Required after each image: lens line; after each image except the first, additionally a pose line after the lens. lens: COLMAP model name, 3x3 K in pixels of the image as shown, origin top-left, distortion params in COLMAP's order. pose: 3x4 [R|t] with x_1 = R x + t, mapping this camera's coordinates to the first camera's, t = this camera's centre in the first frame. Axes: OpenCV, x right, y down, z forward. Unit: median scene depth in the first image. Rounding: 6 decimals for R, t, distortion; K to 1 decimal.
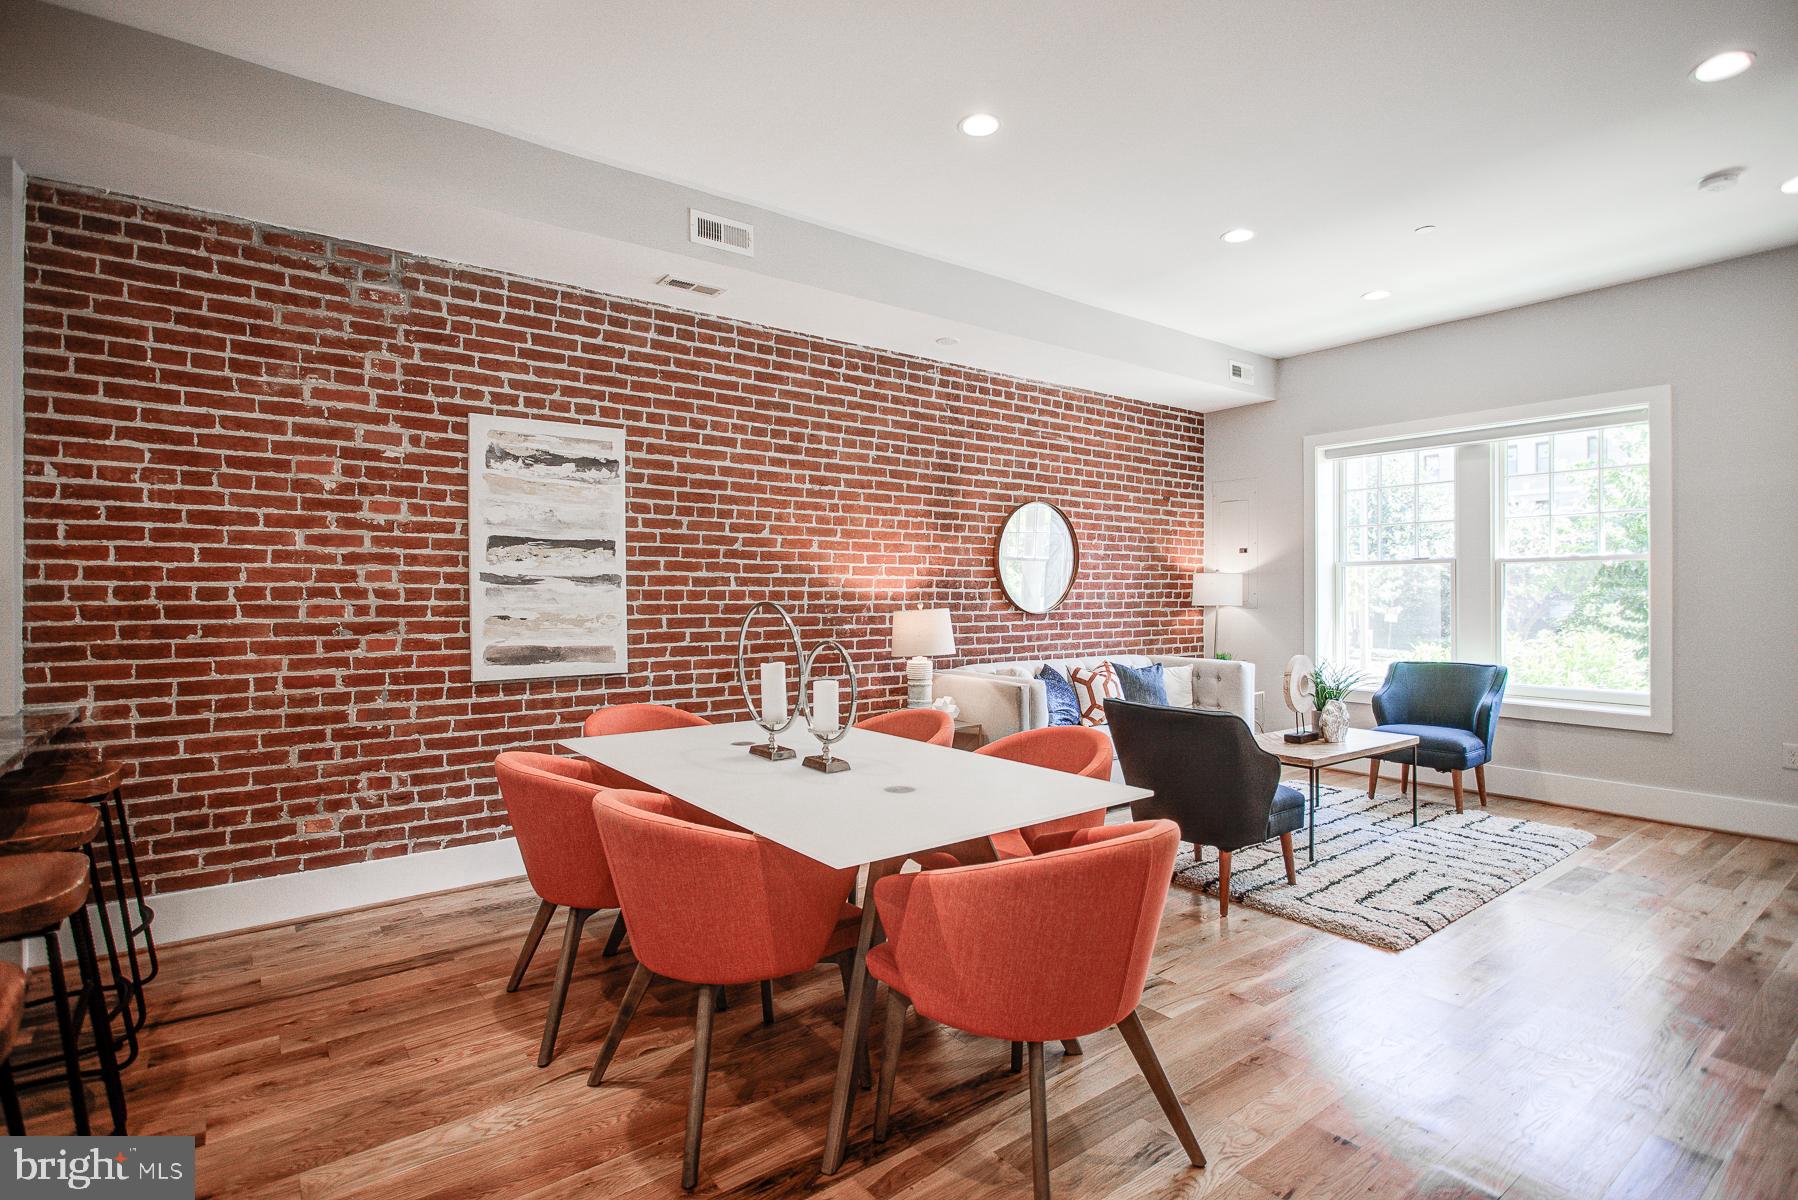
lens RADIAL K [[833.1, 0, 916.4], [0, 833.1, 591.8], [0, 0, 1]] dist [-0.001454, 0.000110]
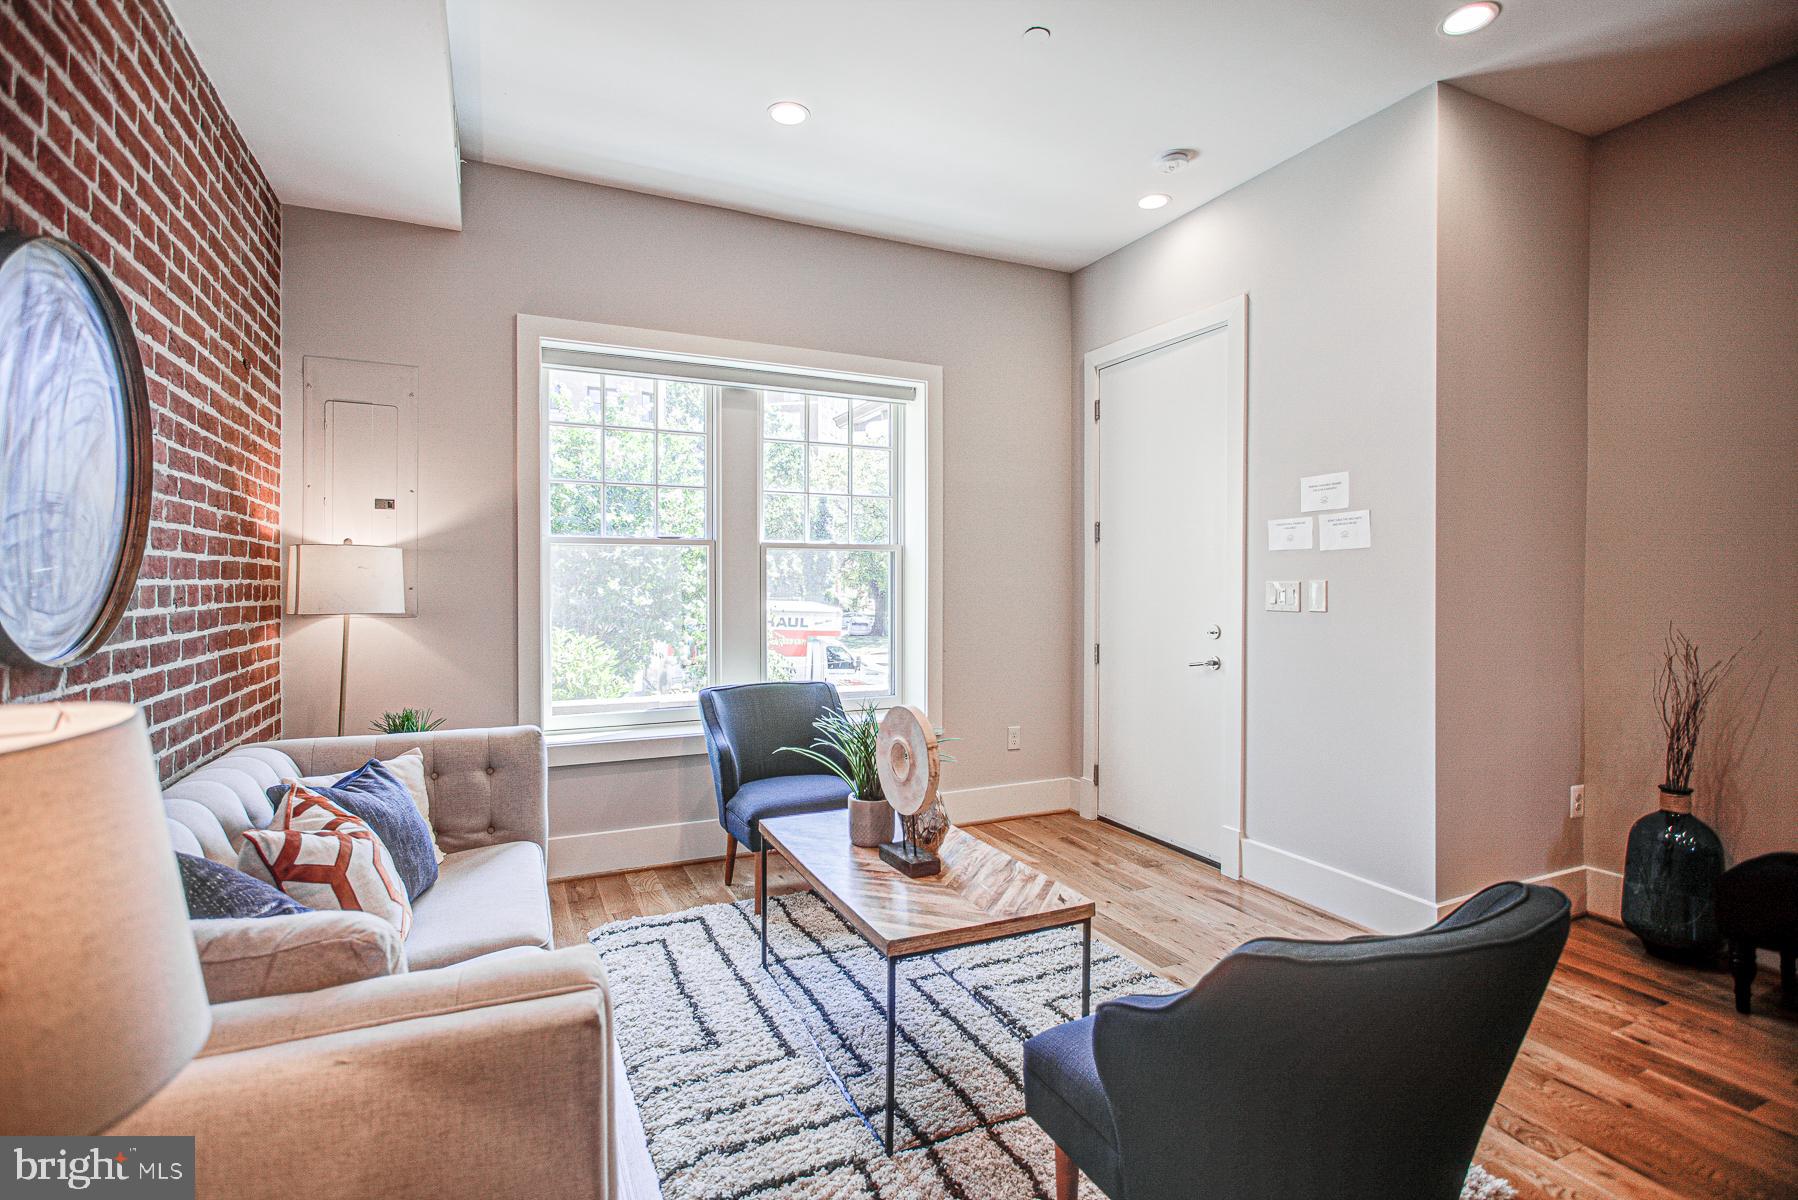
lens RADIAL K [[878.2, 0, 899.0], [0, 878.2, 600.0], [0, 0, 1]] dist [-0.014261, 0.006008]
pose [[0.200347, -0.017114, 0.979576, -0.135730], [-0.001559, 0.999841, 0.017787, -0.001711], [-0.979724, -0.005091, 0.200288, 1.202308]]
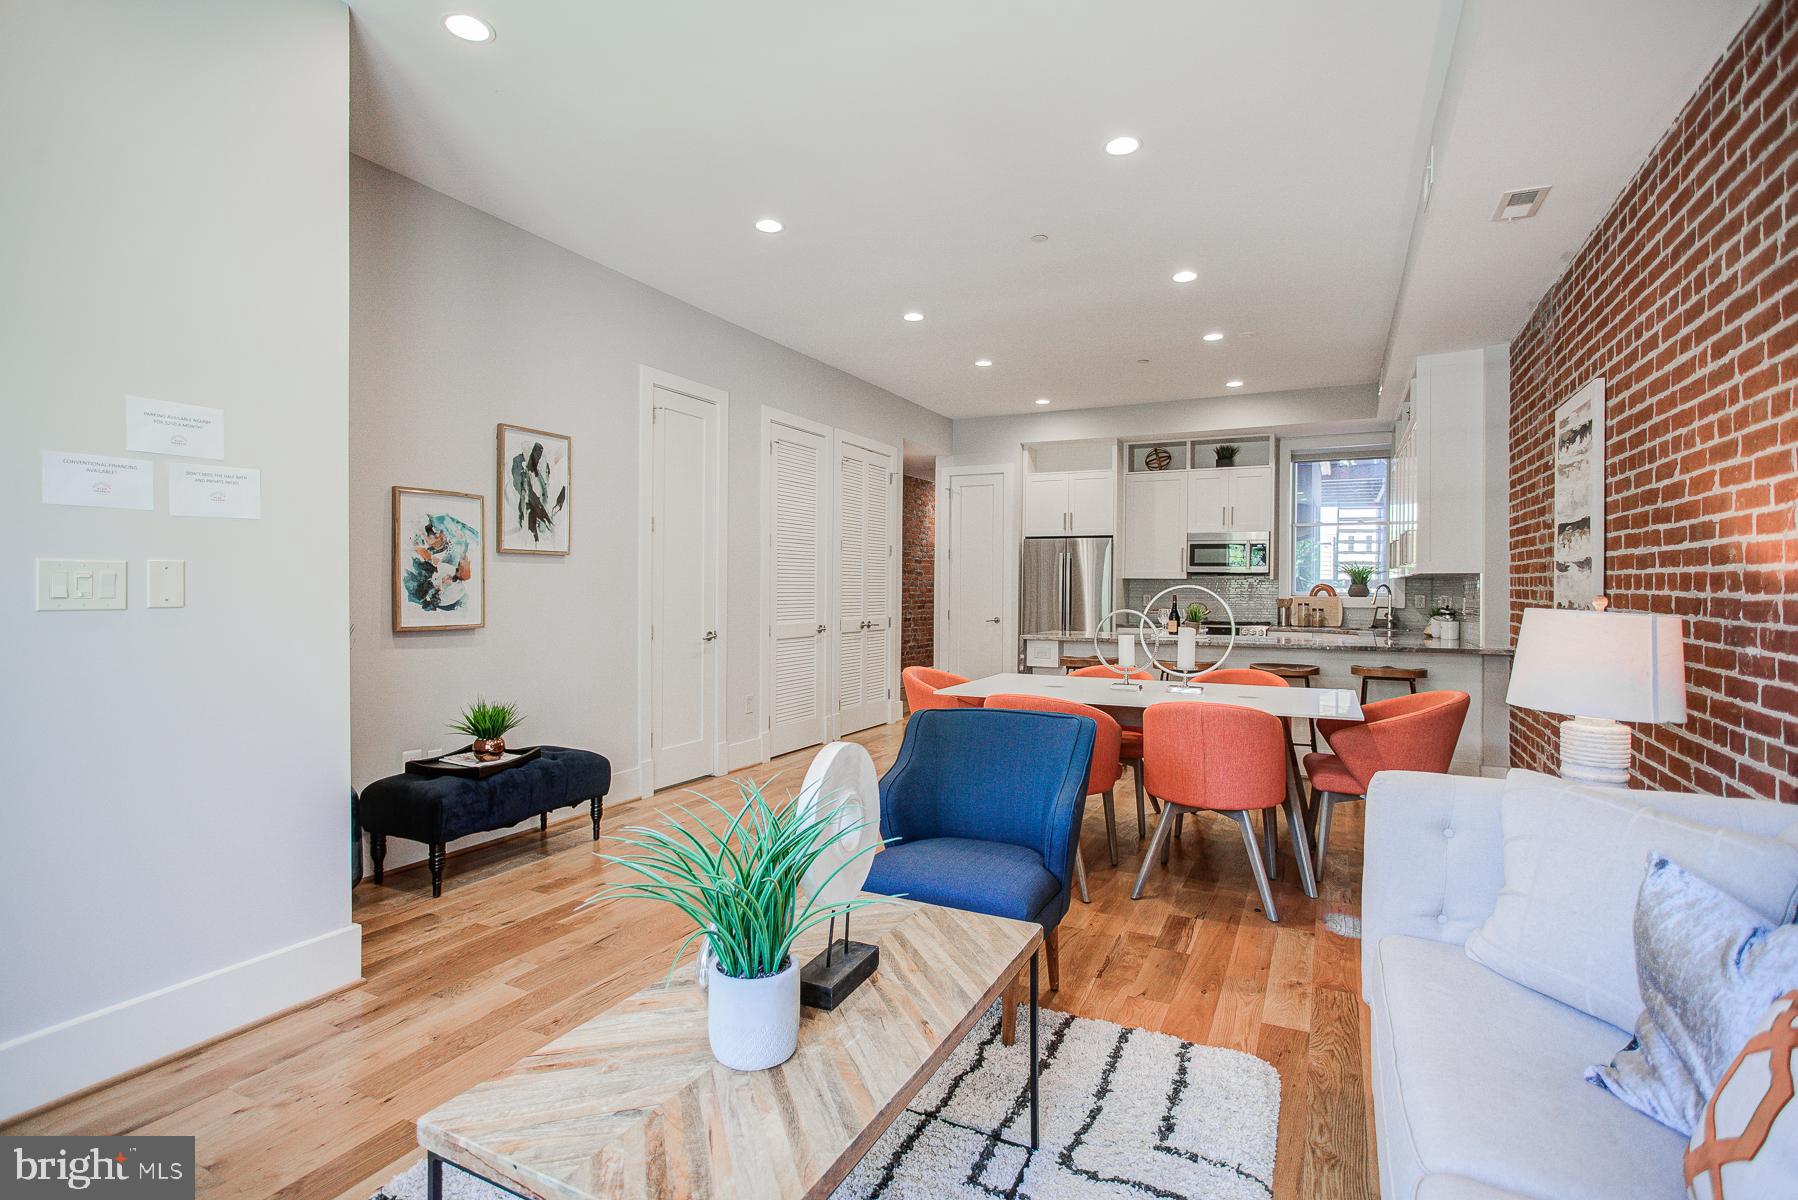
lens RADIAL K [[855.6, 0, 894.8], [0, 855.6, 594.5], [0, 0, 1]] dist [-0.030700, 0.016318]
pose [[-0.894212, 0.002101, -0.447639, 0.782010], [-0.002603, 0.999948, 0.009893, 0.012121], [0.447636, 0.010011, -0.894160, 1.781567]]
